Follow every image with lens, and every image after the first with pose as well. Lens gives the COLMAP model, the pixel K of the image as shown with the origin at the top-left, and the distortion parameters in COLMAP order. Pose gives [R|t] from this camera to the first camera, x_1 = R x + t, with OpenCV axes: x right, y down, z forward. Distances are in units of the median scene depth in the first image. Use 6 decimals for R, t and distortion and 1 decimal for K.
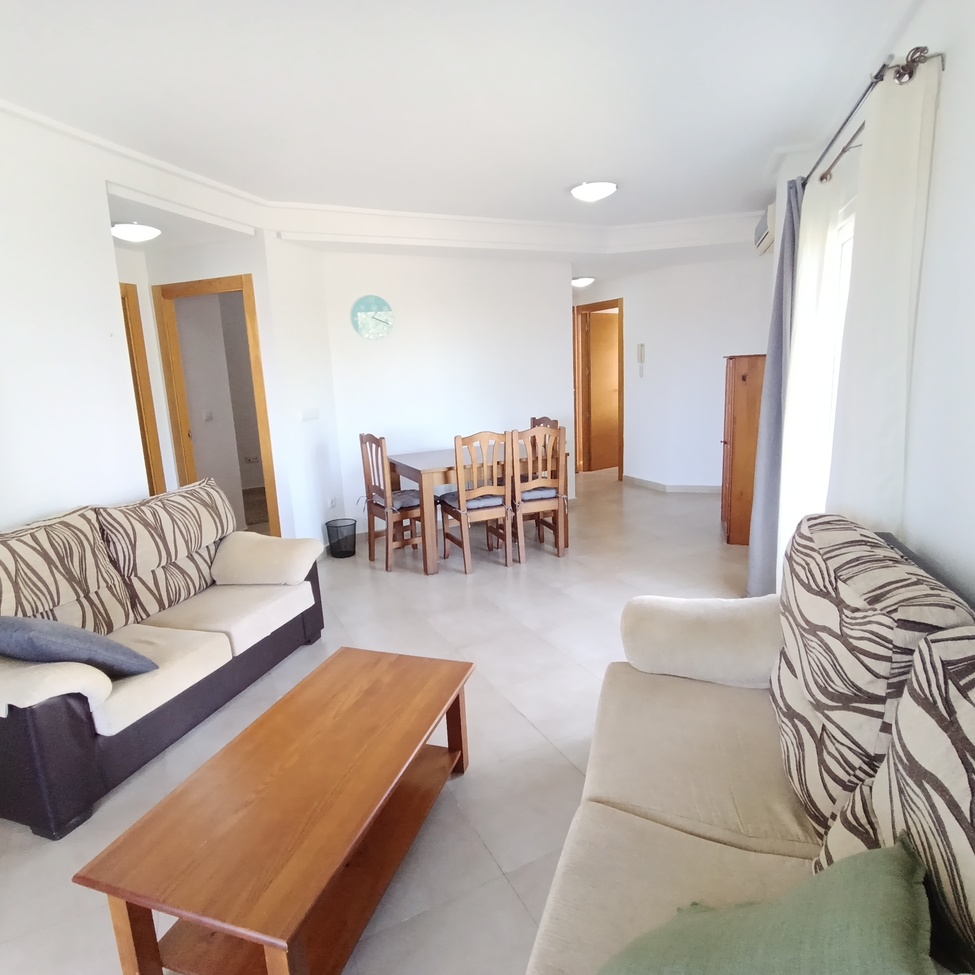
lens RADIAL K [[592.4, 0, 479.6], [0, 592.4, 485.4], [0, 0, 1]] dist [-0.039138, 0.026311]
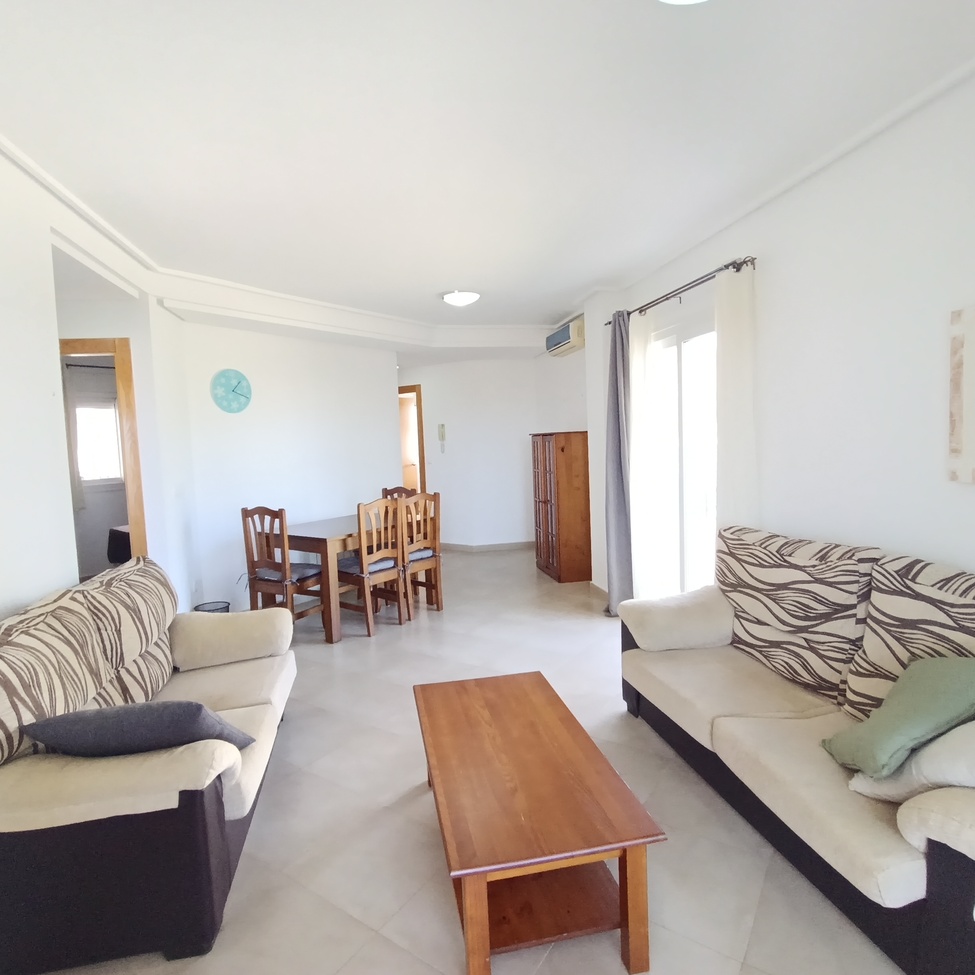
lens RADIAL K [[592.4, 0, 479.6], [0, 592.4, 485.4], [0, 0, 1]] dist [-0.039138, 0.026311]
pose [[0.874187, -0.029680, 0.484682, -0.347277], [0.097764, 0.988449, -0.115802, 0.026901], [-0.475647, 0.148617, 0.866991, -0.022189]]
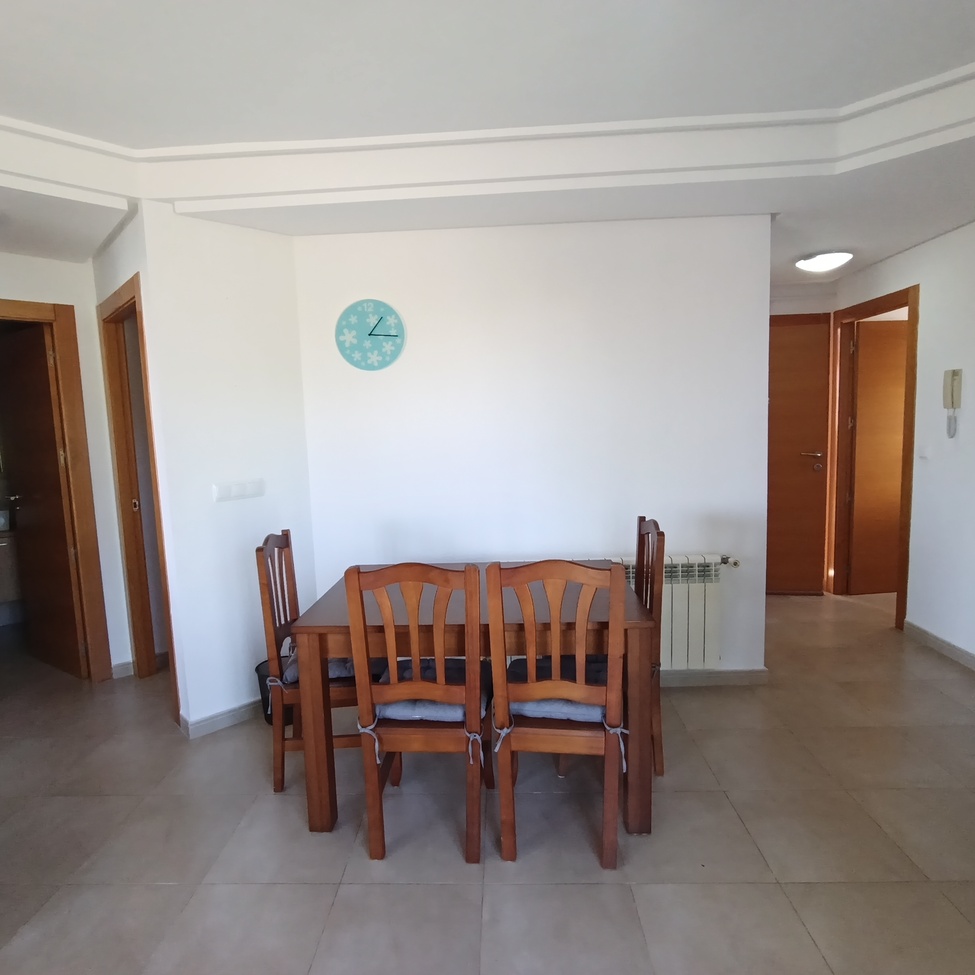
lens RADIAL K [[592.4, 0, 479.6], [0, 592.4, 485.4], [0, 0, 1]] dist [-0.039138, 0.026311]
pose [[0.879322, 0.058481, -0.472624, 0.252518], [-0.095553, 0.993915, -0.054793, -0.124162], [0.466544, 0.093342, 0.879559, 0.612820]]
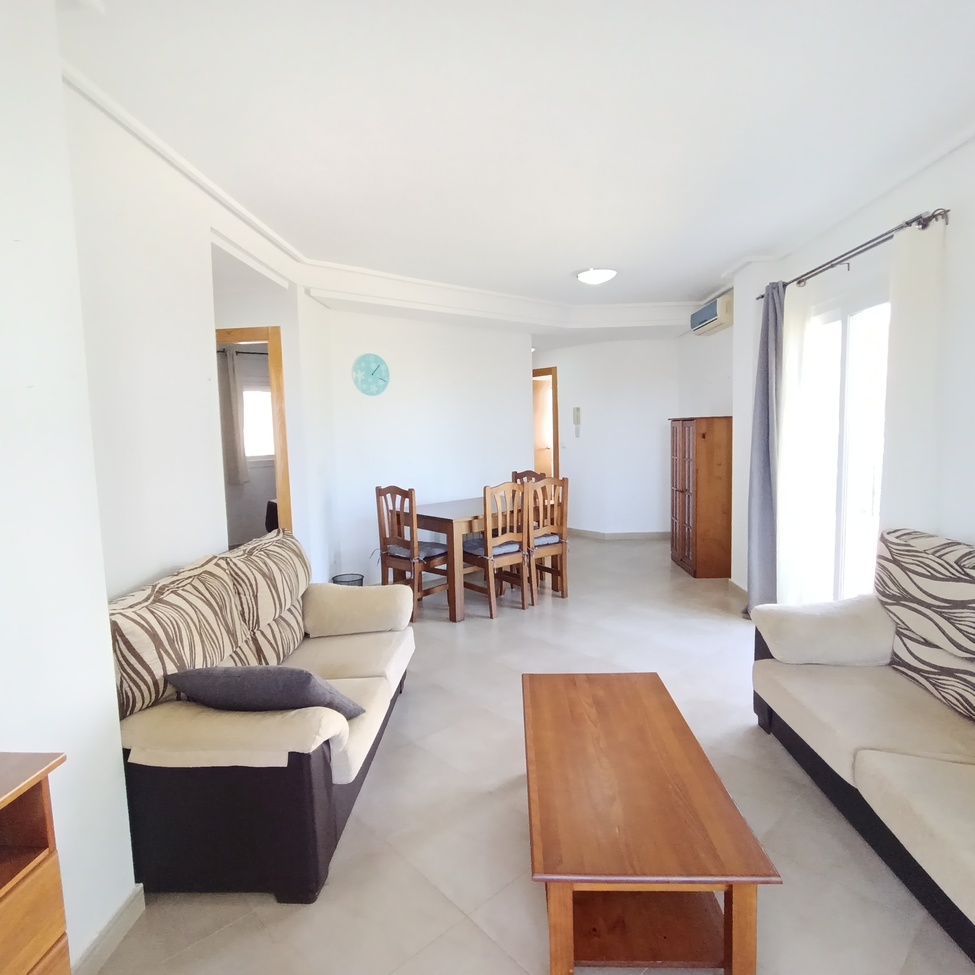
lens RADIAL K [[592.4, 0, 479.6], [0, 592.4, 485.4], [0, 0, 1]] dist [-0.039138, 0.026311]
pose [[0.963965, -0.010871, 0.265807, -0.318614], [0.039797, 0.993814, -0.103684, 0.023864], [-0.263035, 0.110526, 0.958434, -0.016606]]
